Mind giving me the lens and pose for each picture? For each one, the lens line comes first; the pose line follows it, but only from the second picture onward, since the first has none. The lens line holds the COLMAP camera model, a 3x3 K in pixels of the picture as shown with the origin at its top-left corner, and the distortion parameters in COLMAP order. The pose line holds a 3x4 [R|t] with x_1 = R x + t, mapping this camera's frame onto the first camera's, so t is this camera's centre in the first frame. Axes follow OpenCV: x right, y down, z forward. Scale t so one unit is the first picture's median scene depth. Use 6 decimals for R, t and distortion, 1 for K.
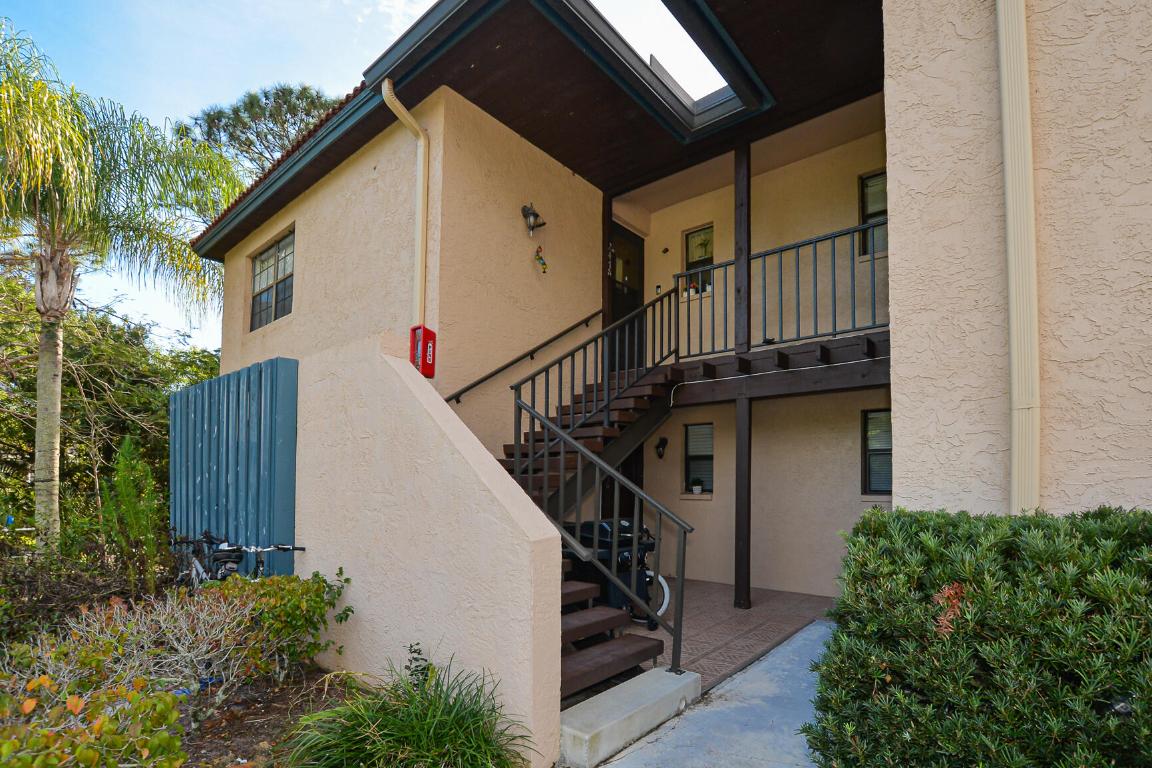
lens RADIAL K [[539.0, 0, 577.4], [0, 539.0, 413.9], [0, 0, 1]] dist [-0.021417, 0.000019]
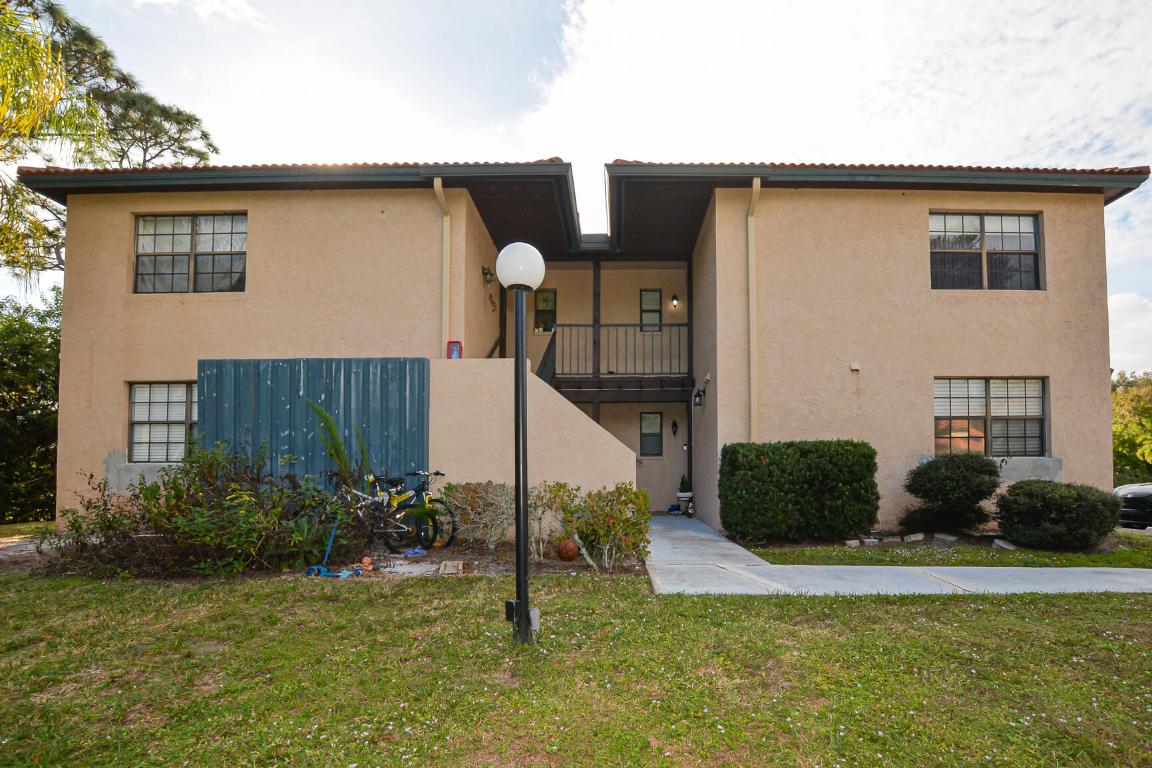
lens RADIAL K [[513.7, 0, 576.0], [0, 513.7, 384.0], [0, 0, 1]] dist [-0.019149, 0.000510]
pose [[0.800187, 0.094125, 0.592319, -0.832013], [-0.072382, 0.995545, -0.060418, 0.026012], [-0.595367, 0.005472, 0.803435, -0.400226]]
